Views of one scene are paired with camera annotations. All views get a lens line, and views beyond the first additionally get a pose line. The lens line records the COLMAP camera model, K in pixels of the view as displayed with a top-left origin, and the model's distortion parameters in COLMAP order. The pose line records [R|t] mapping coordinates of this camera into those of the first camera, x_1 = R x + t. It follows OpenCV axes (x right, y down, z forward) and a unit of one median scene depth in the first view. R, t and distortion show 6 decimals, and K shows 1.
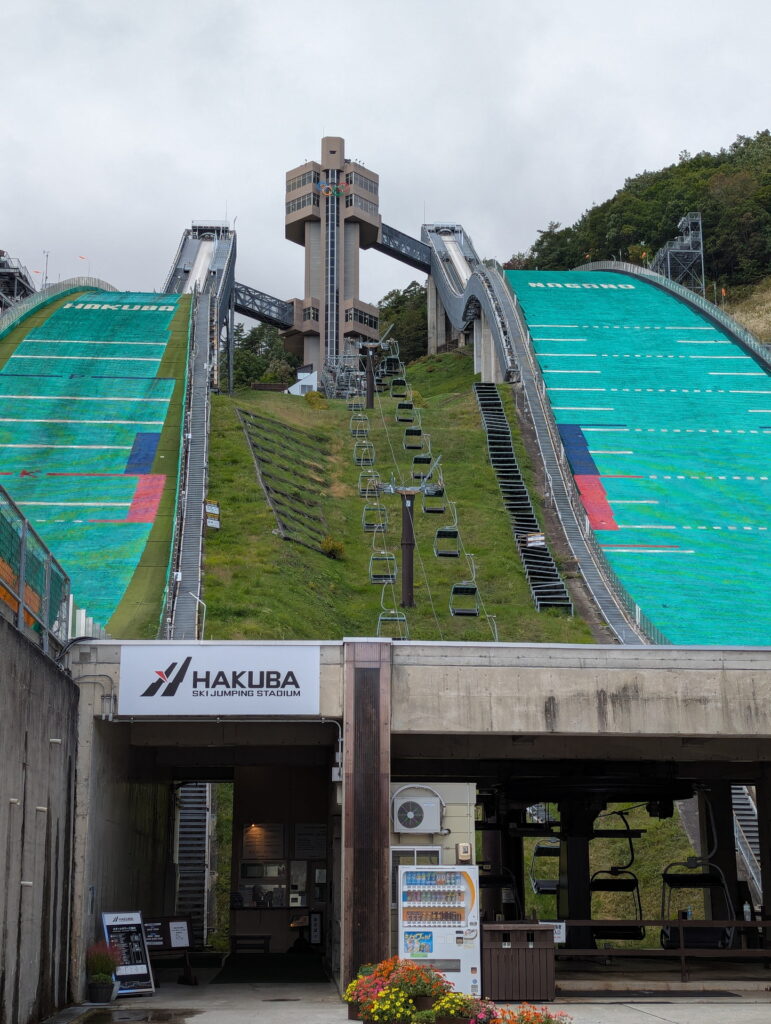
lens RADIAL K [[1411.8, 0, 385.5], [0, 1411.8, 512.0], [0, 0, 1]] dist [0.095913, -0.012657]
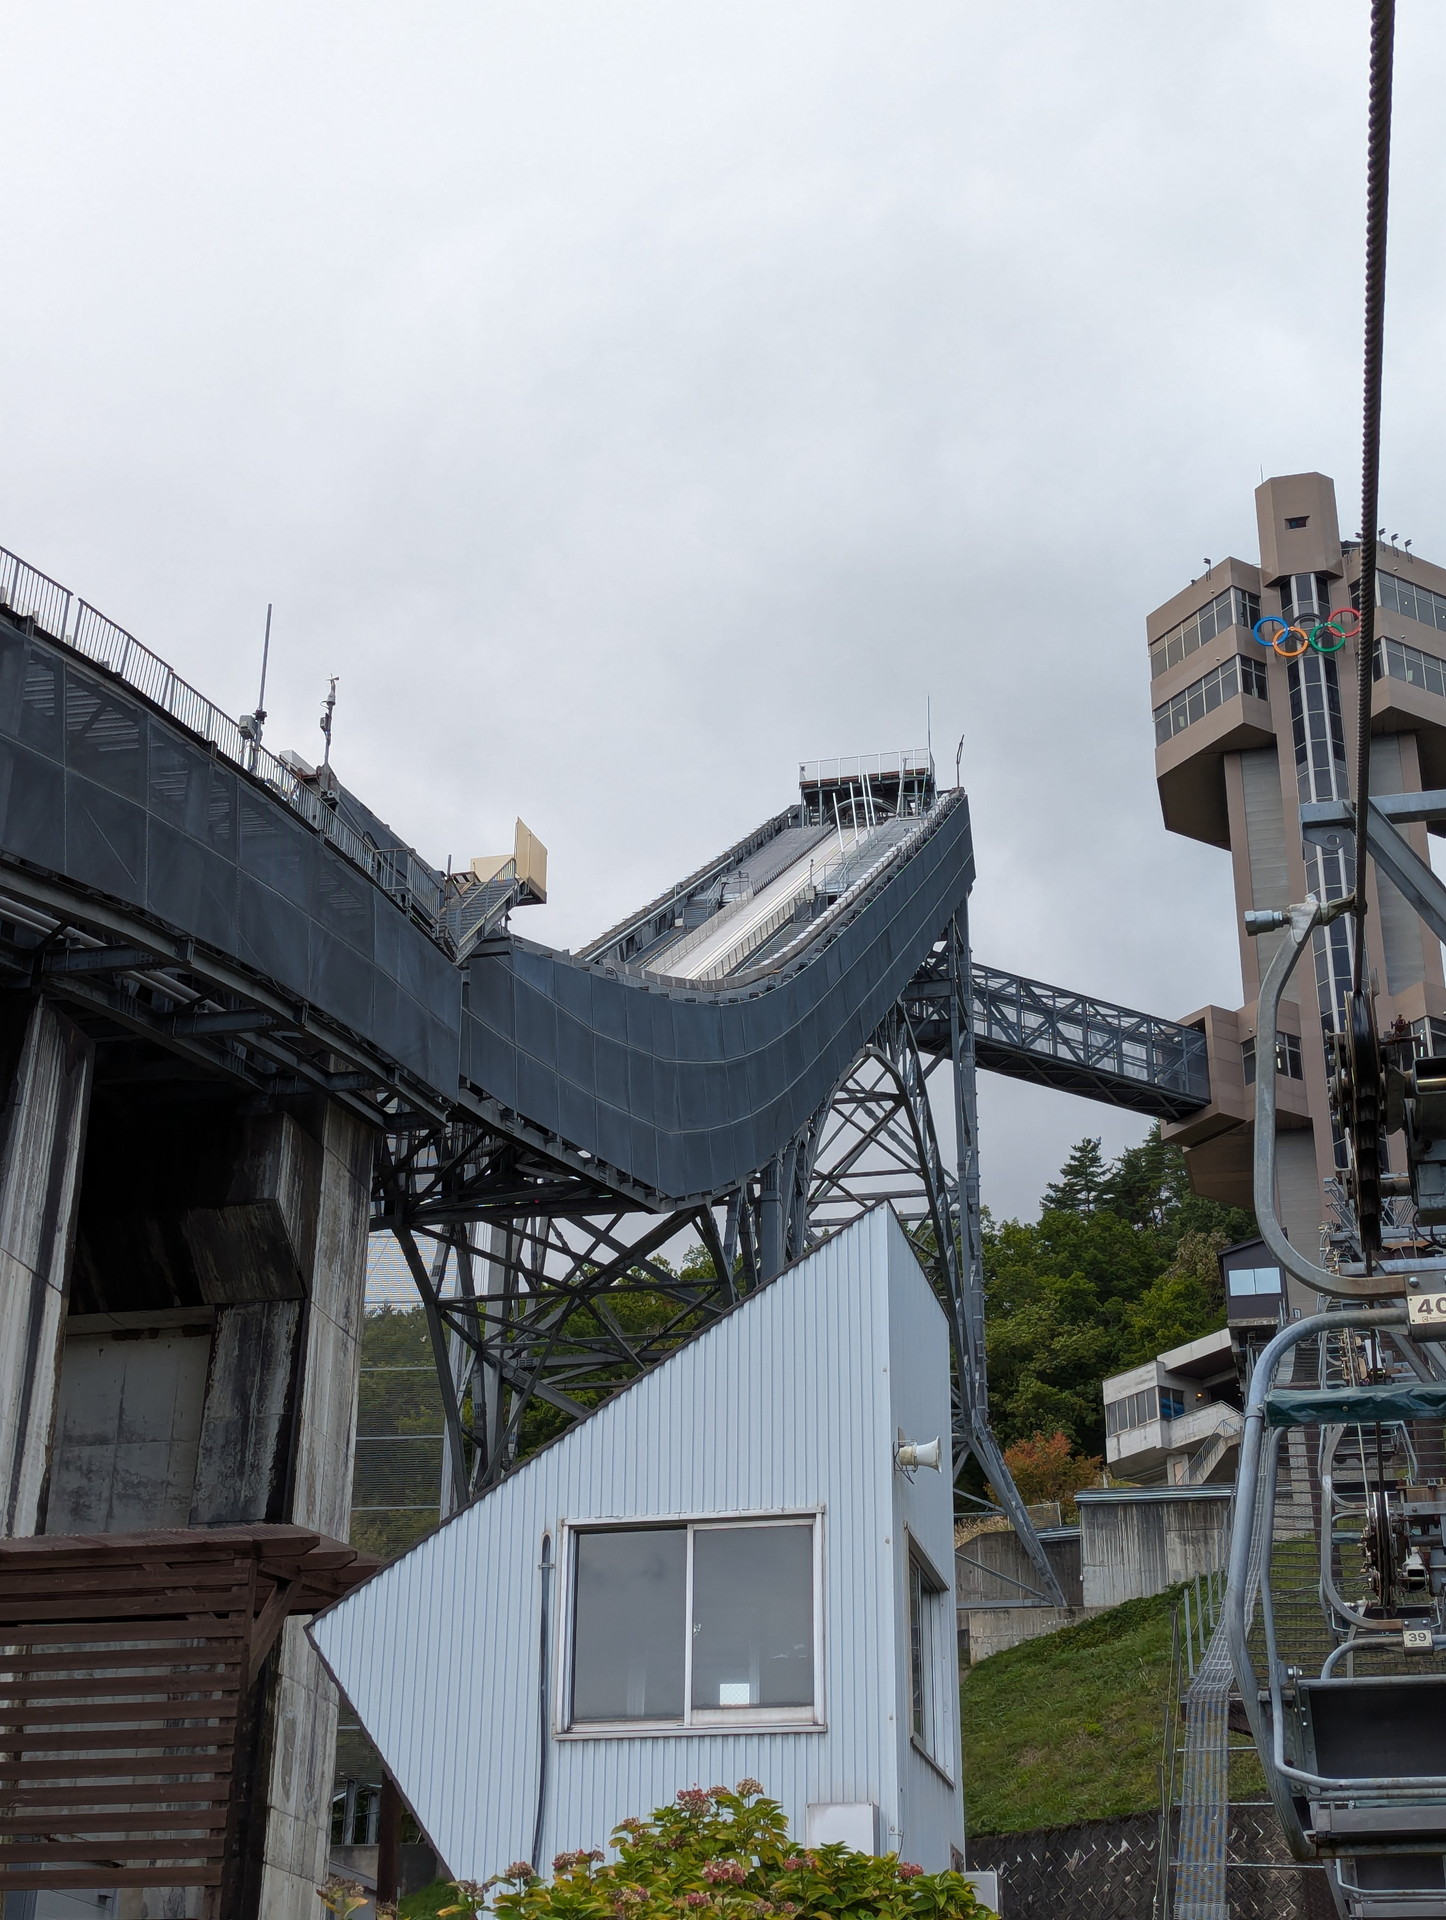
lens RADIAL K [[2627.8, 0, 695.4], [0, 2627.8, 977.2], [0, 0, 1]] dist [0.223188, -0.932562]
pose [[0.953754, -0.117067, -0.276856, -0.014463], [0.055296, 0.973656, -0.221214, -0.045002], [0.295460, 0.195674, 0.935102, 0.467532]]
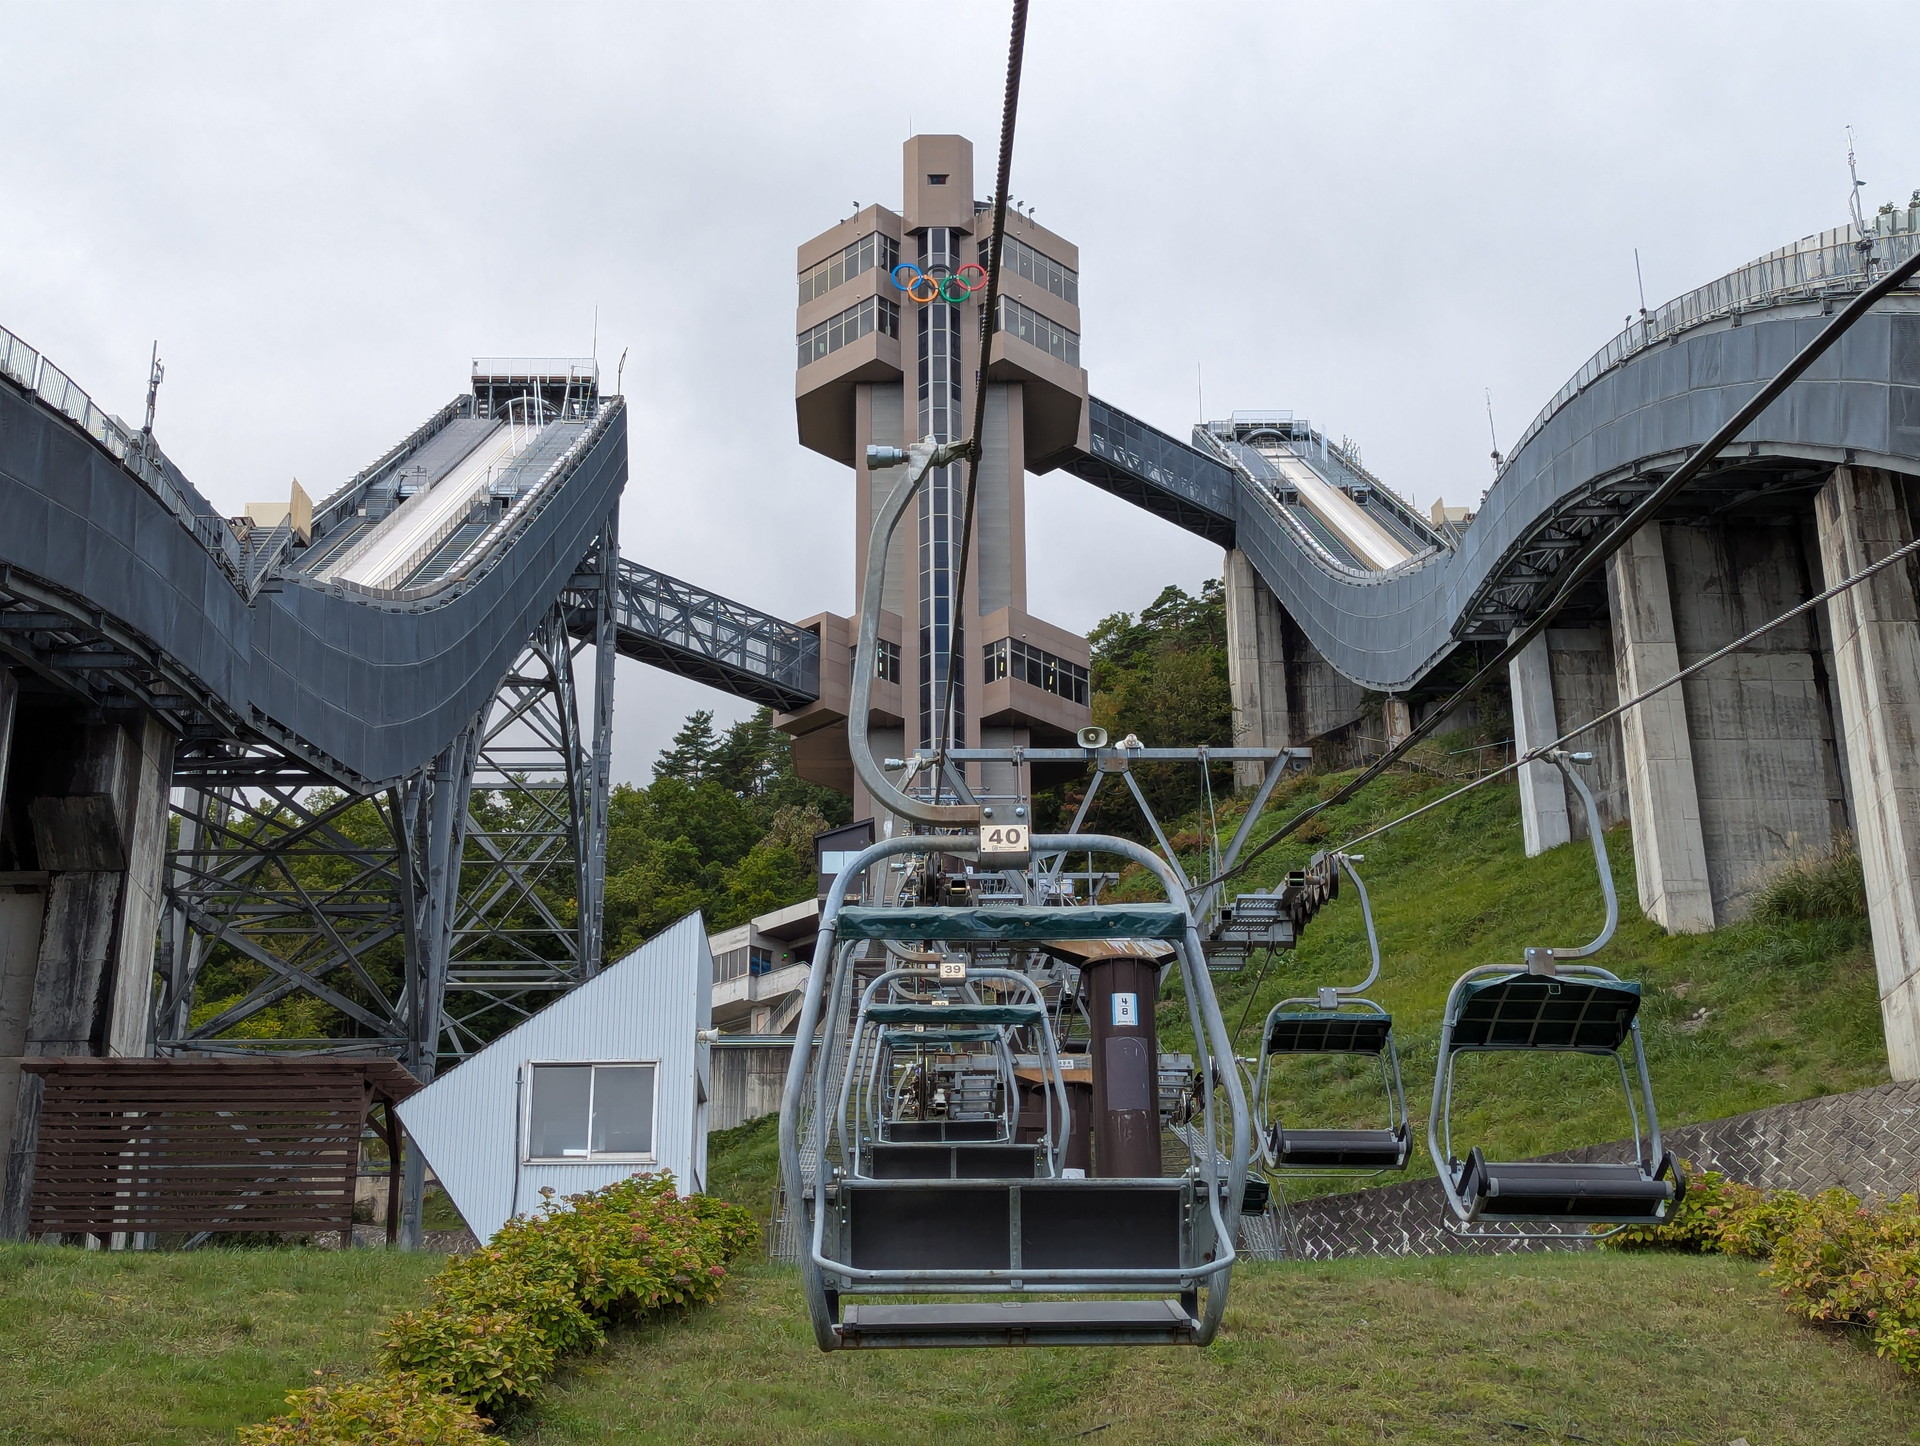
lens RADIAL K [[2627.8, 0, 928.6], [0, 2627.8, 696.5], [0, 0, 1]] dist [0.223188, -0.932562]
pose [[0.998435, -0.024494, -0.050280, -0.011488], [0.016809, 0.988854, -0.147934, -0.044759], [0.053343, 0.146858, 0.987718, 0.418089]]
